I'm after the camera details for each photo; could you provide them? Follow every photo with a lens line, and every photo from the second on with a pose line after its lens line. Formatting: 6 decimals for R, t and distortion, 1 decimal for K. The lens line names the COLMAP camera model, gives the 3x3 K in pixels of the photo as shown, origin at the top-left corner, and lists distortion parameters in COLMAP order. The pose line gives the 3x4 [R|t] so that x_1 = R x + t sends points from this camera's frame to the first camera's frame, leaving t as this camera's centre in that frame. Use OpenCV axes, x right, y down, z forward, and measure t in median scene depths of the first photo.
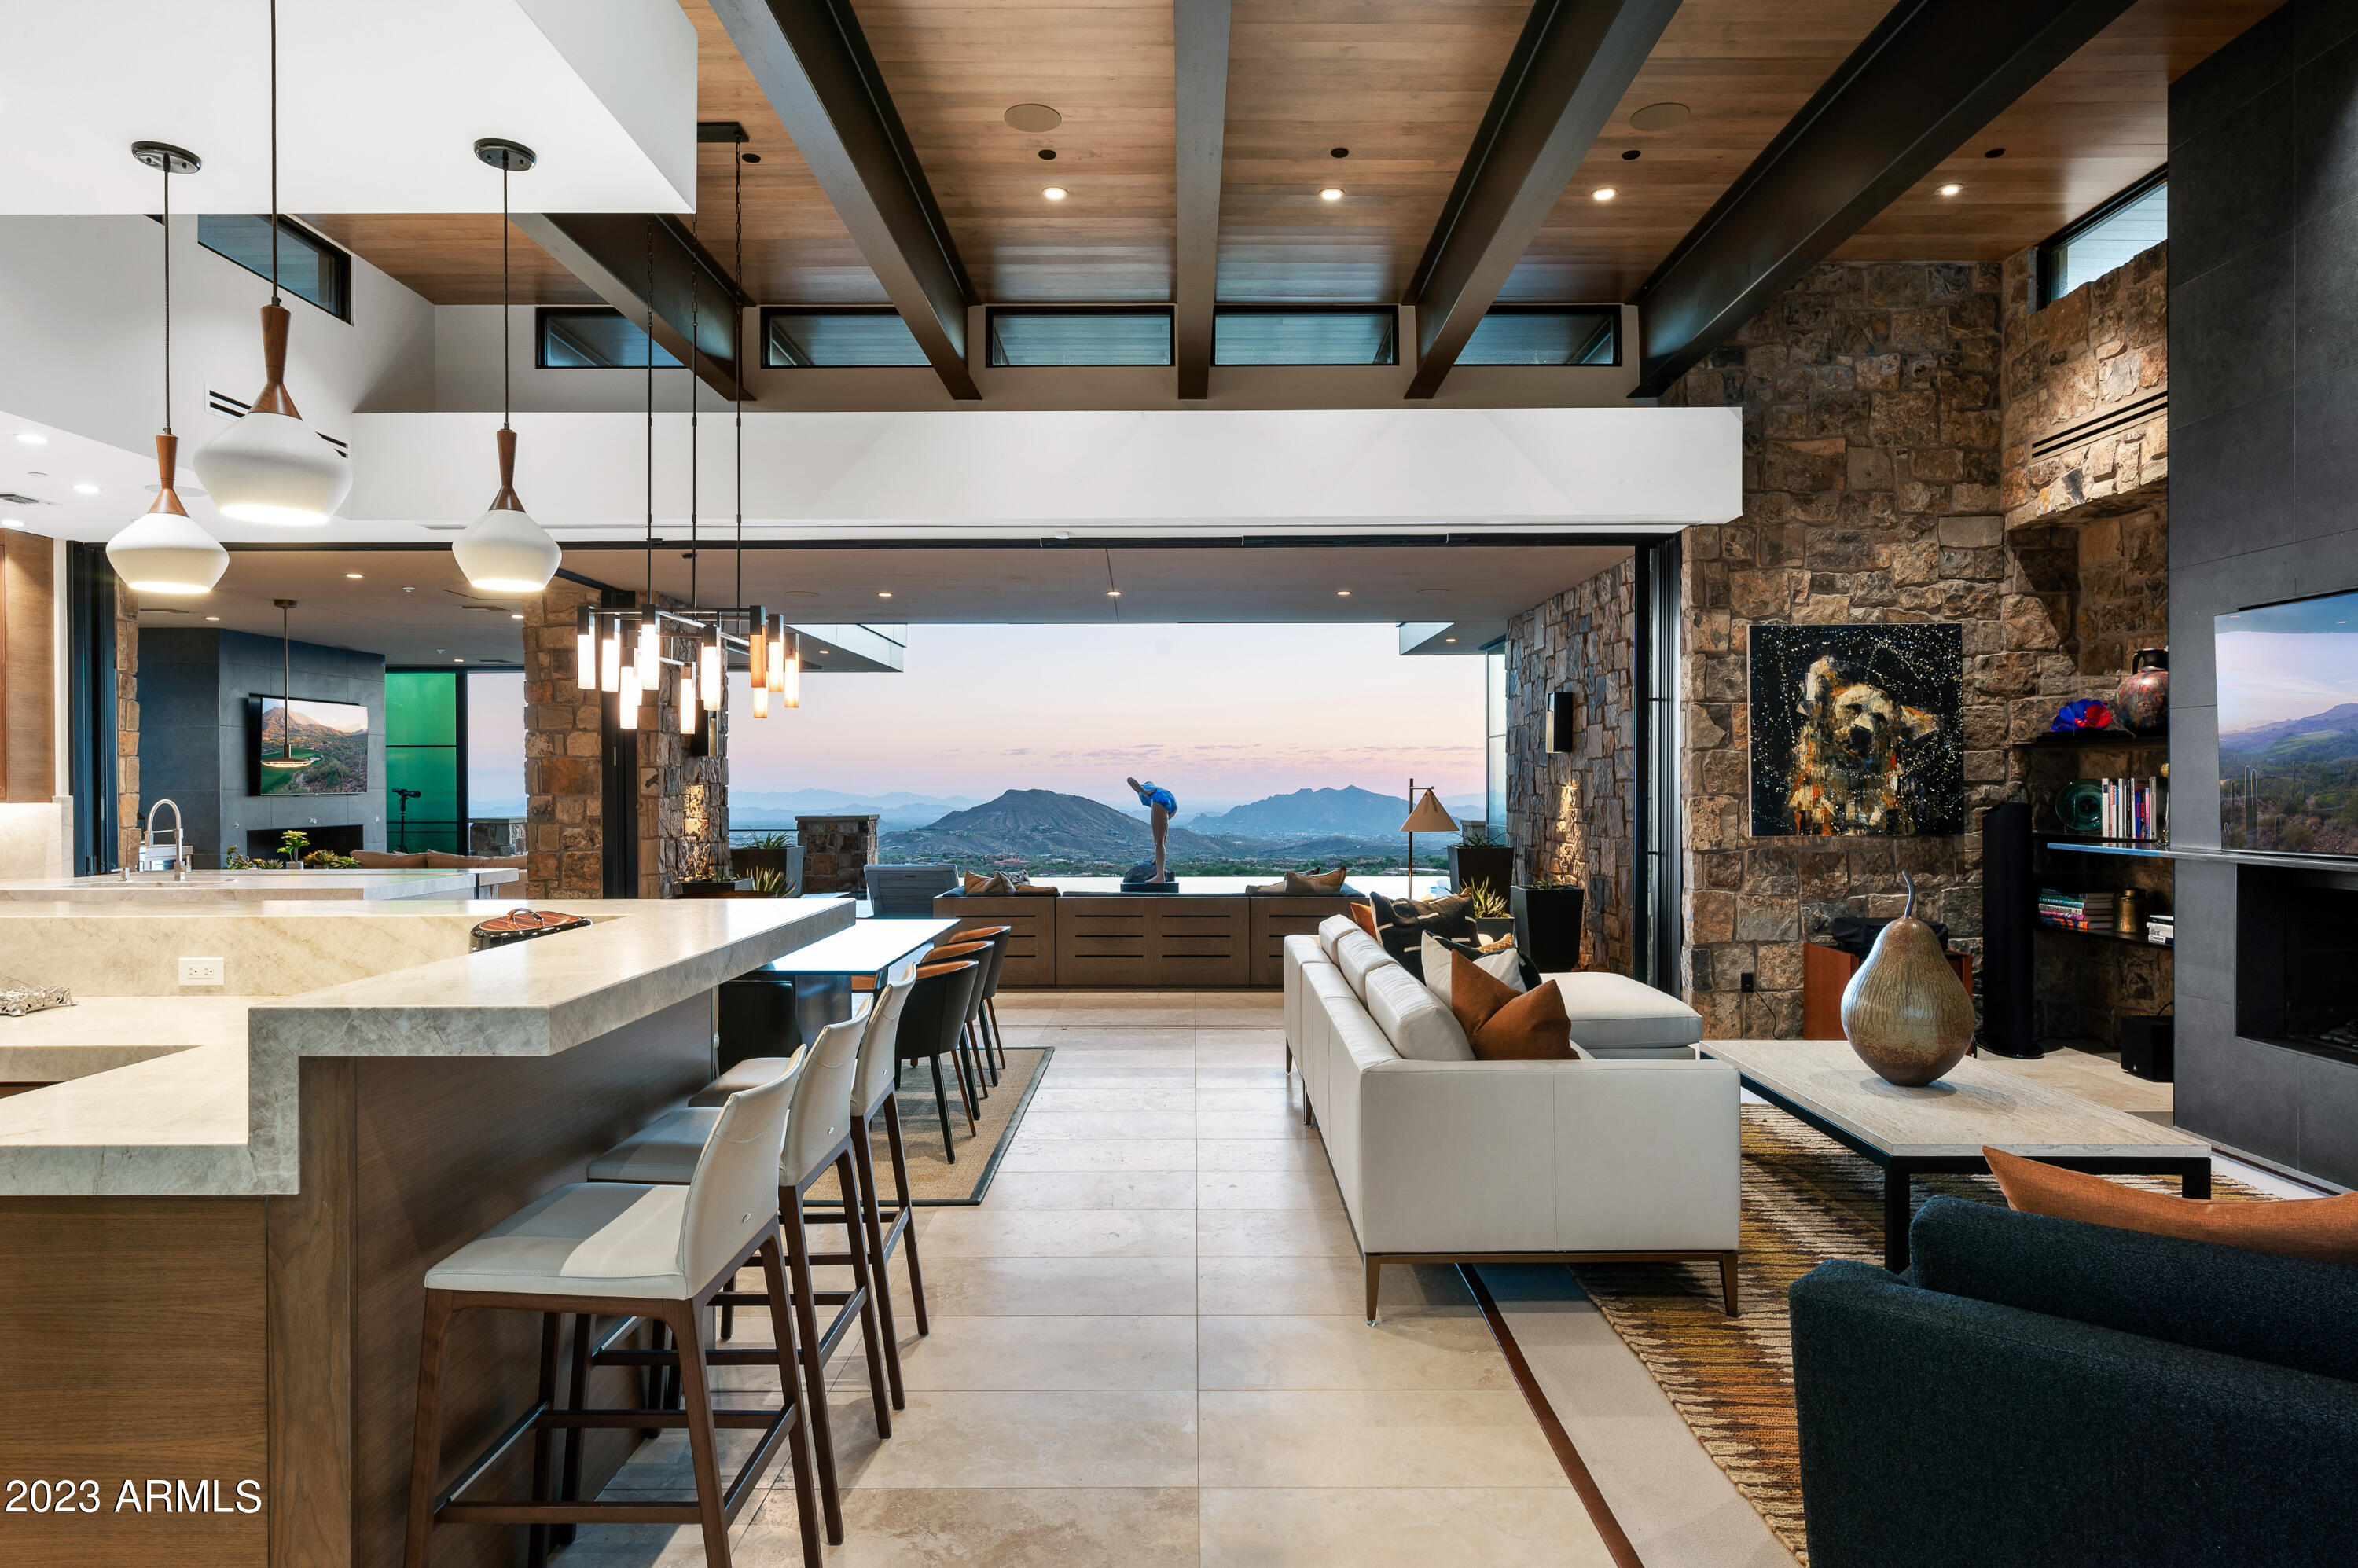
lens RADIAL K [[1316.5, 0, 1178.0], [0, 1316.5, 790.8], [0, 0, 1]] dist [0.000334, -0.001533]
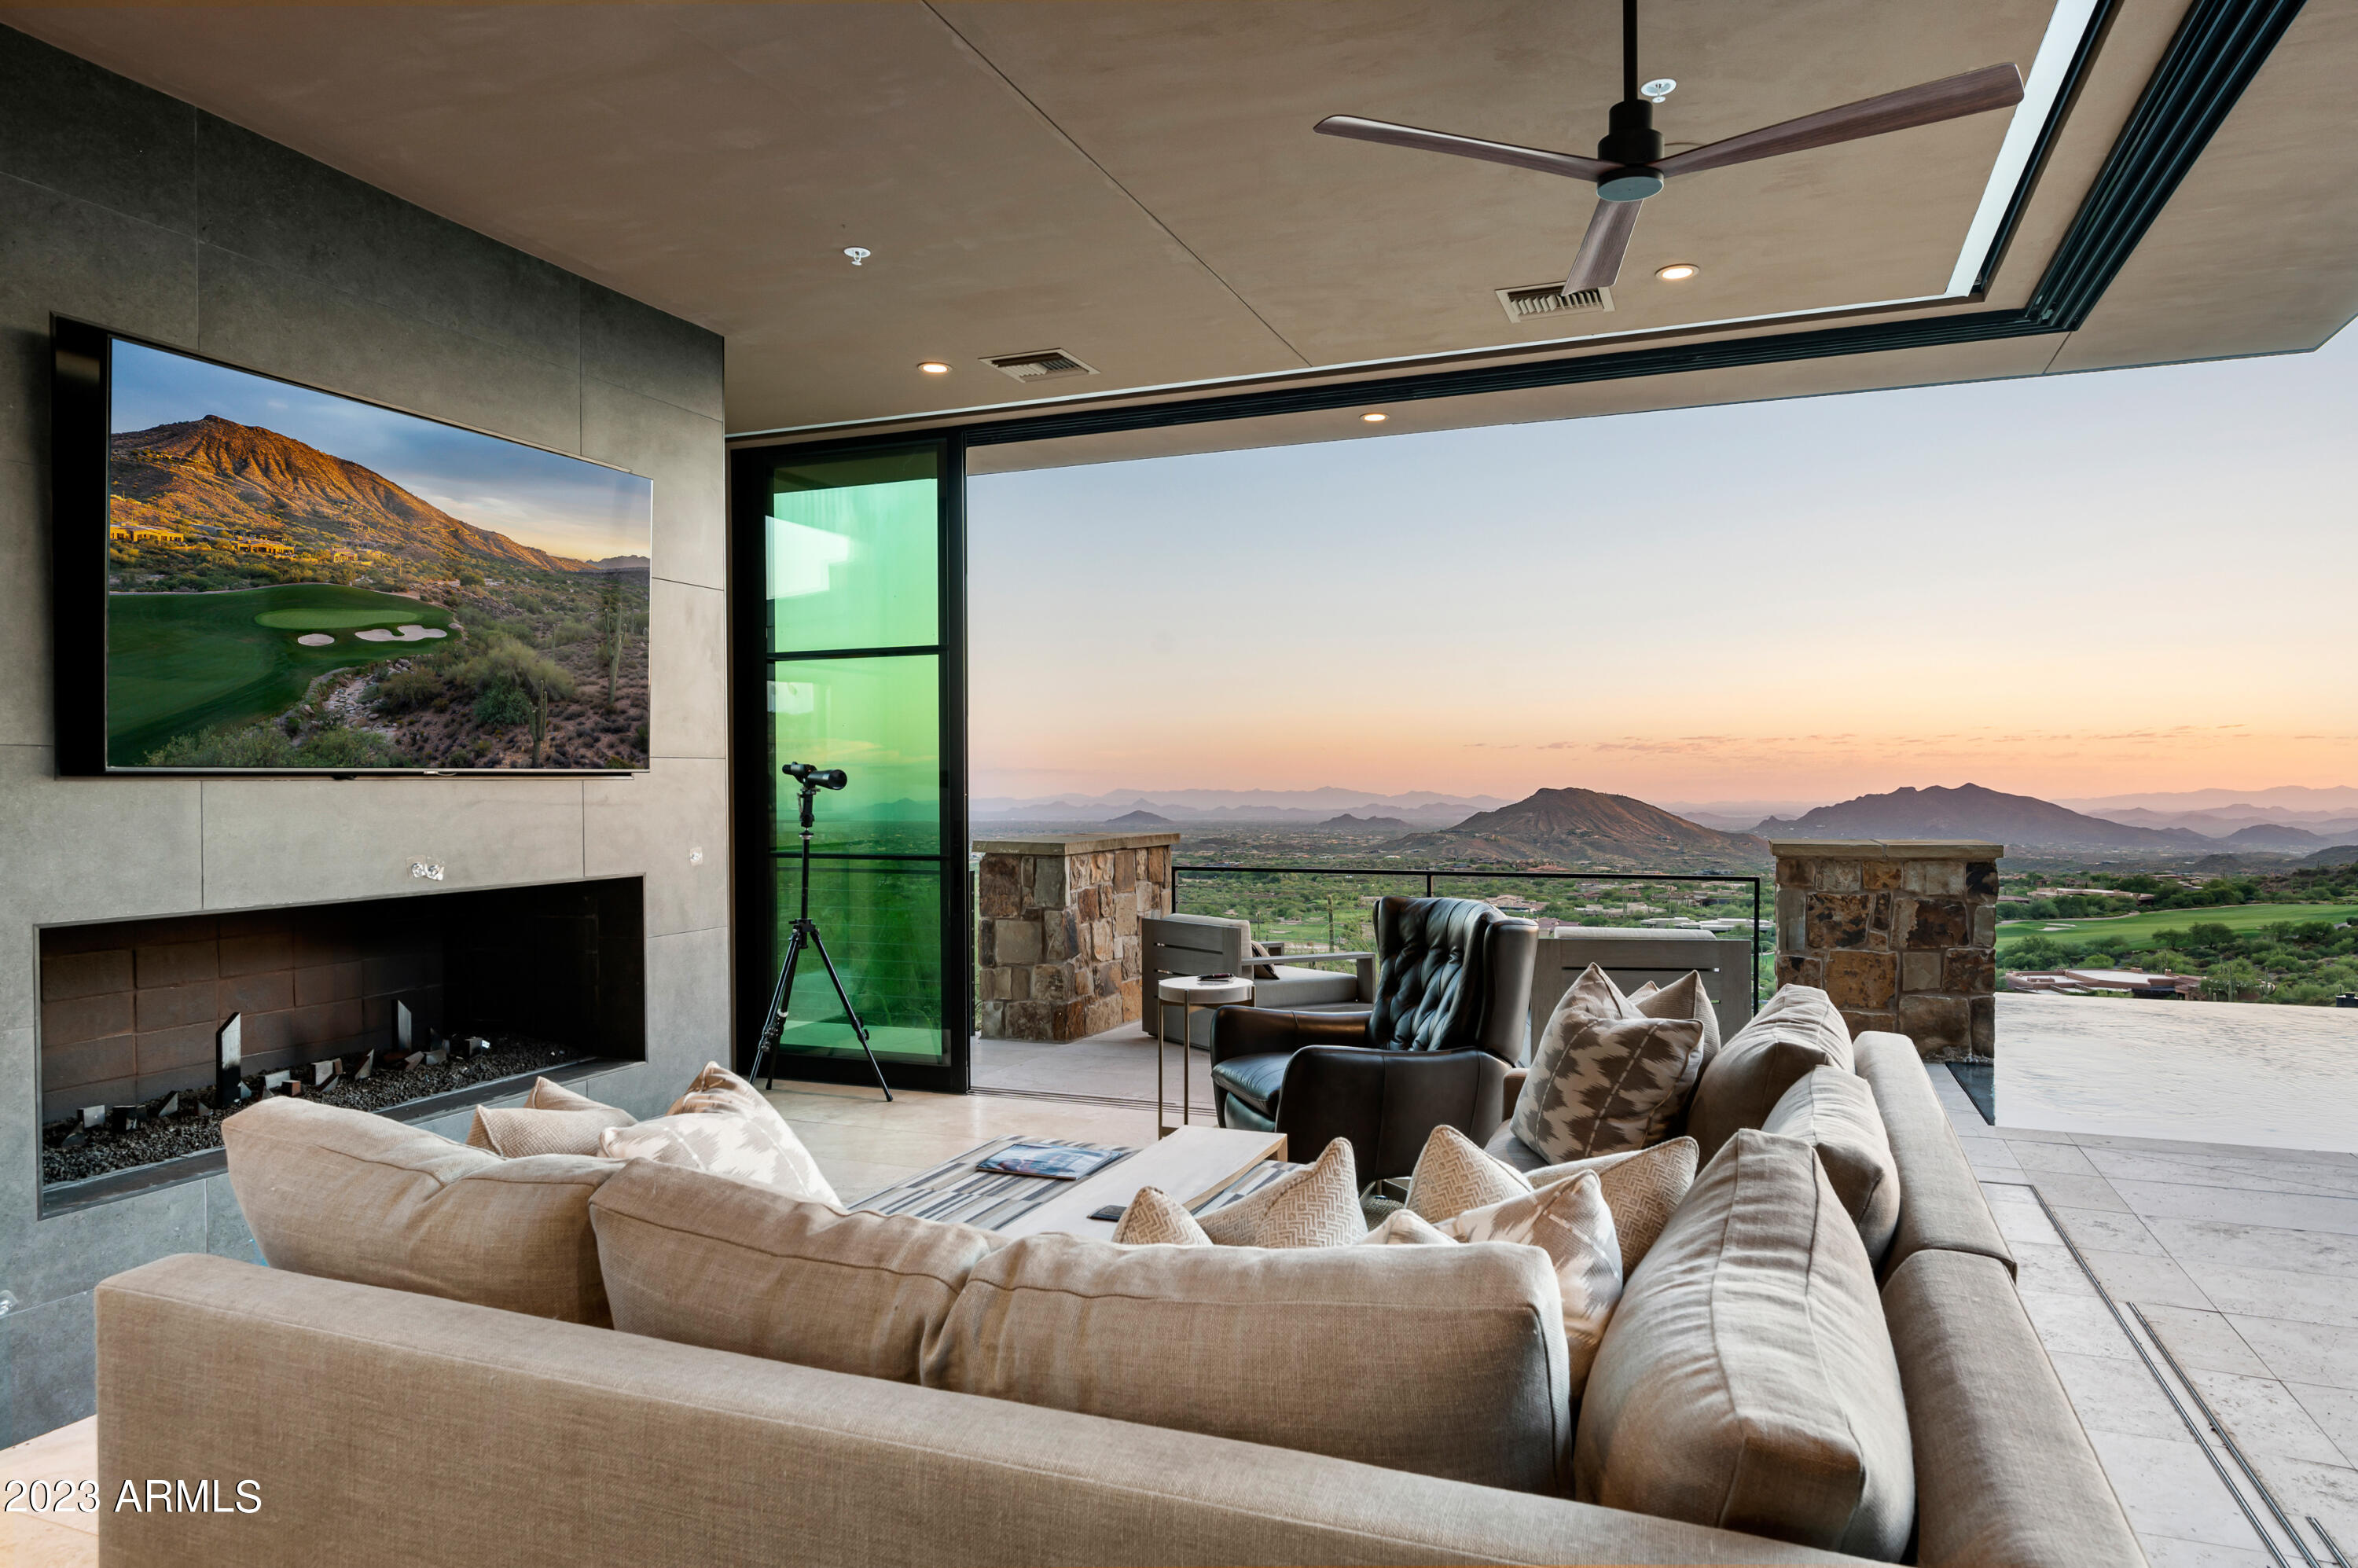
lens RADIAL K [[1434.3, 0, 1180.6], [0, 1434.3, 804.3], [0, 0, 1]] dist [-0.001454, -0.000768]
pose [[0.931013, 0.004131, -0.364963, -0.719453], [-0.000360, 0.999946, 0.010399, 0.010469], [0.364986, -0.009550, 0.930964, 1.380829]]
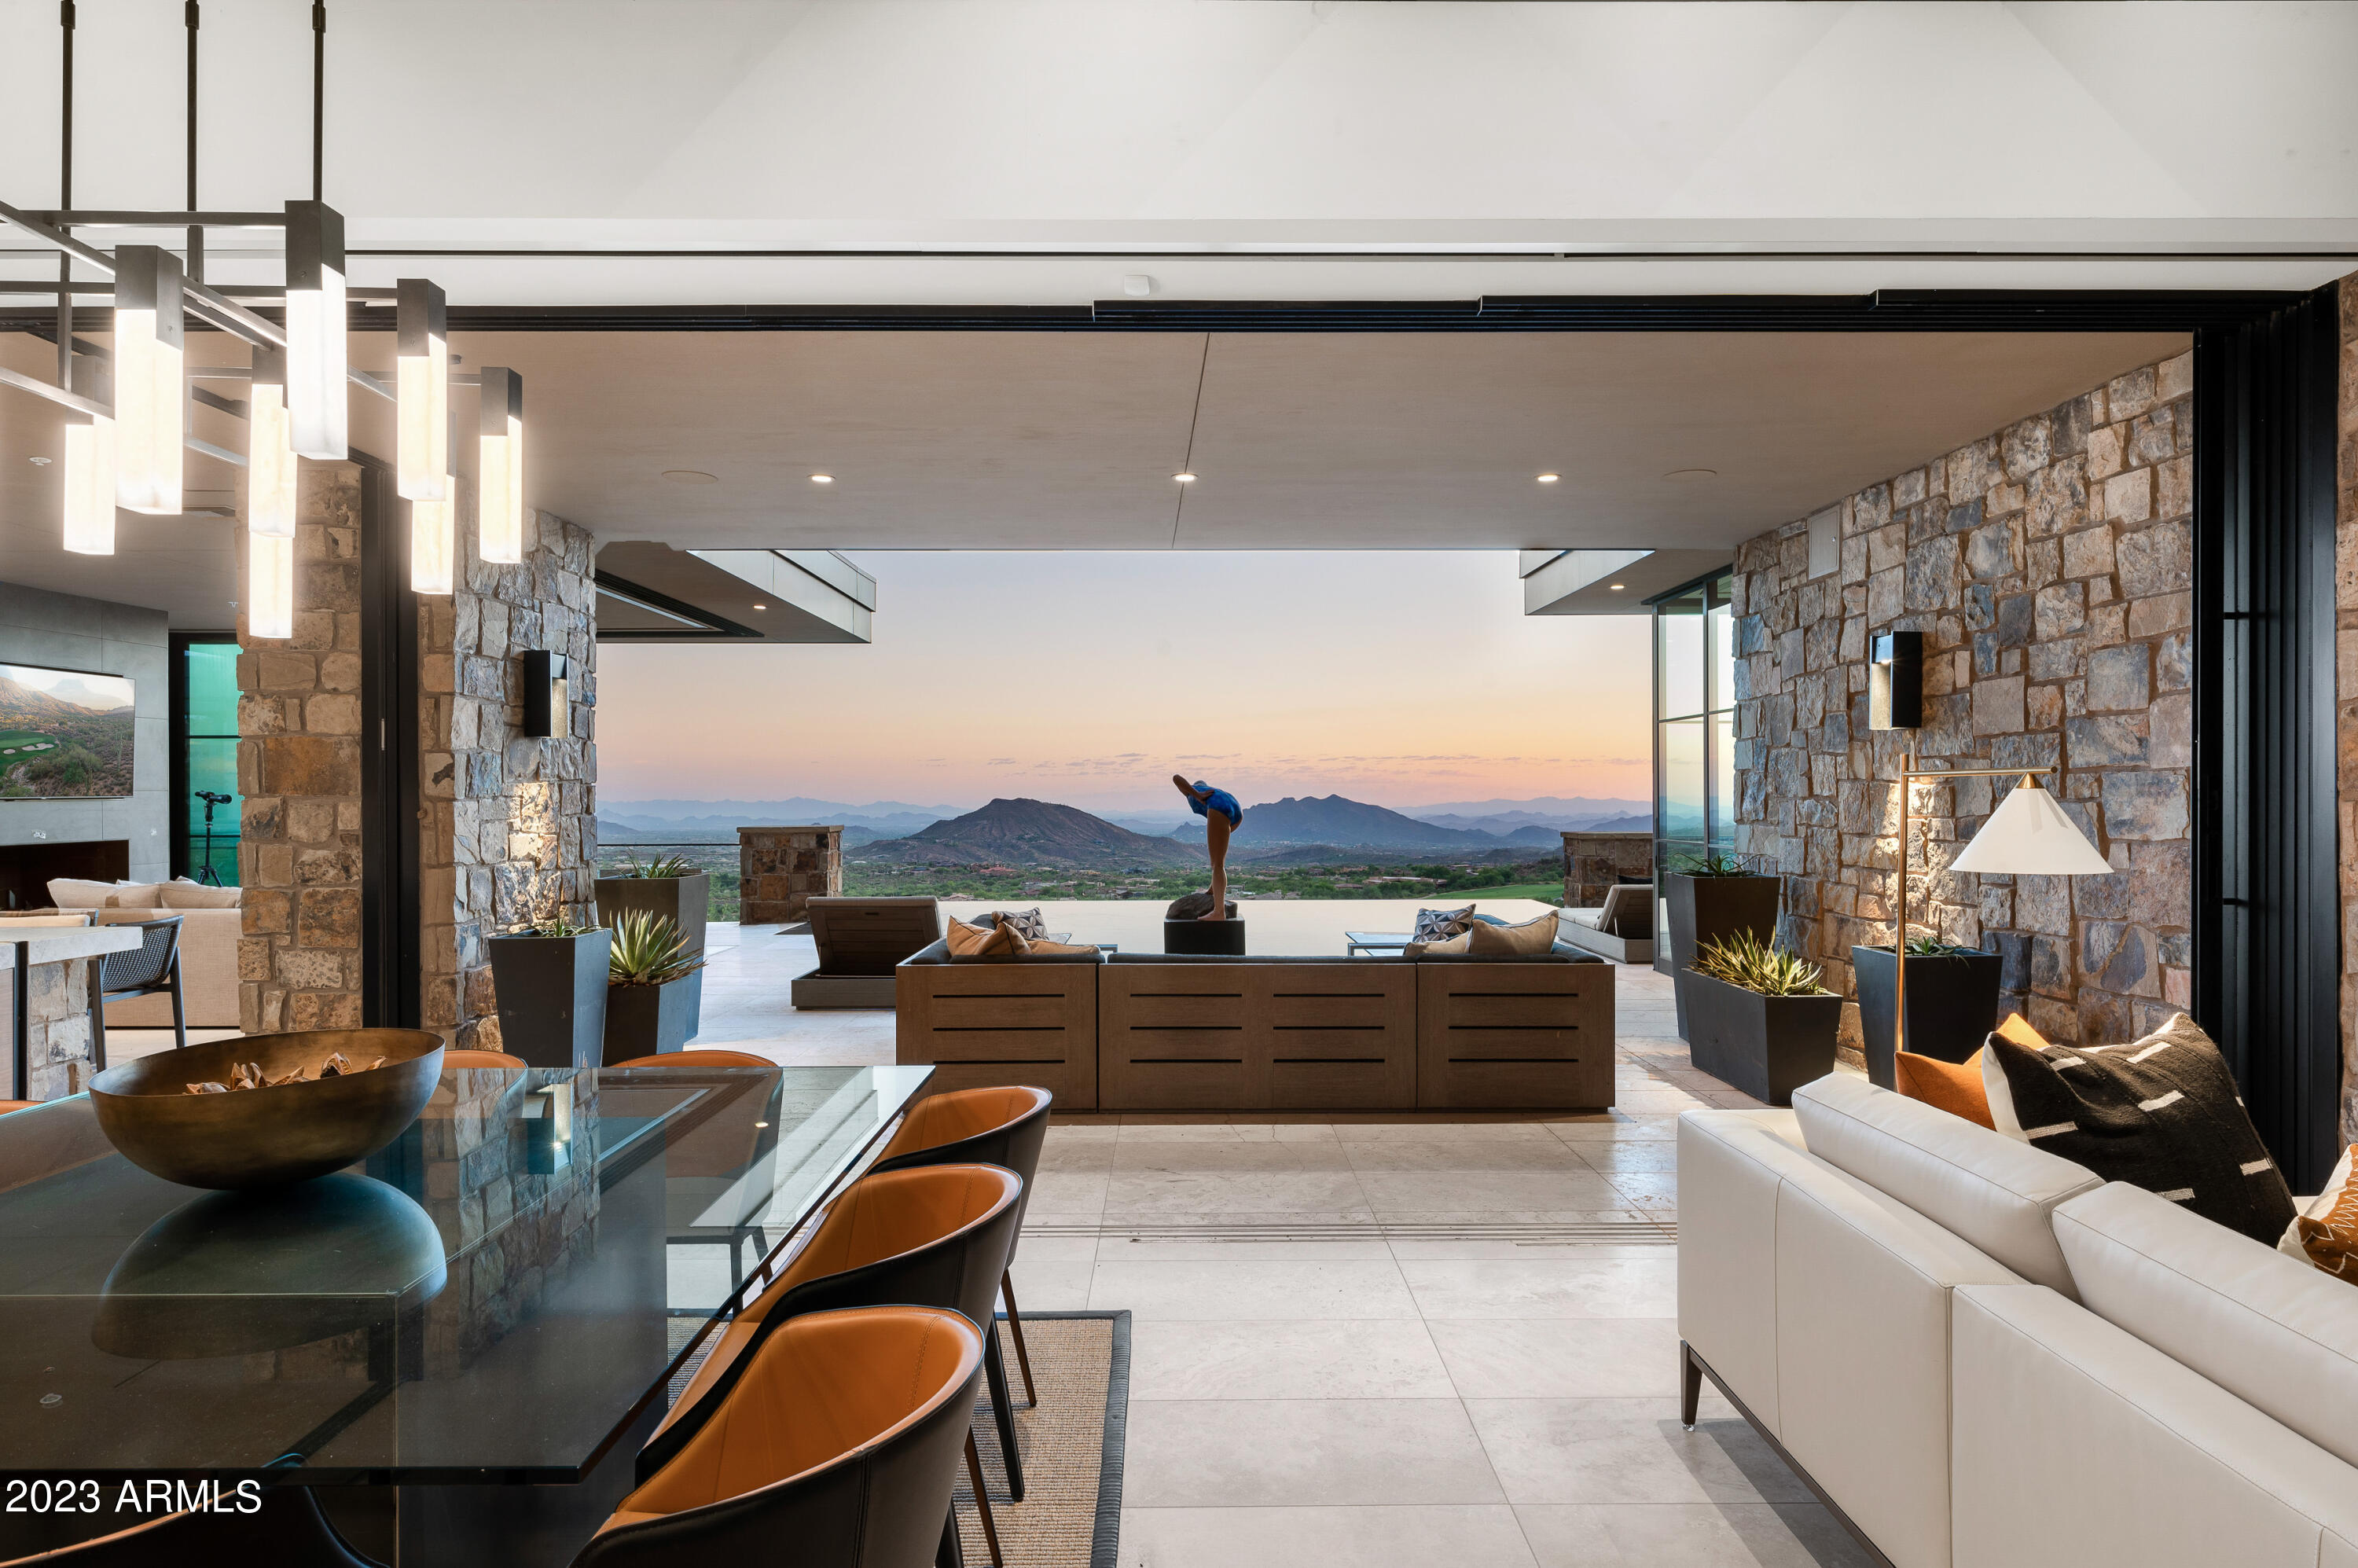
lens RADIAL K [[1297.9, 0, 1178.5], [0, 1297.9, 790.4], [0, 0, 1]] dist [0.001335, -0.000360]
pose [[0.999915, 0.000196, 0.013052, -0.078827], [-0.000100, 0.999973, -0.007342, 0.006266], [-0.013053, 0.007340, 0.999888, 0.498177]]
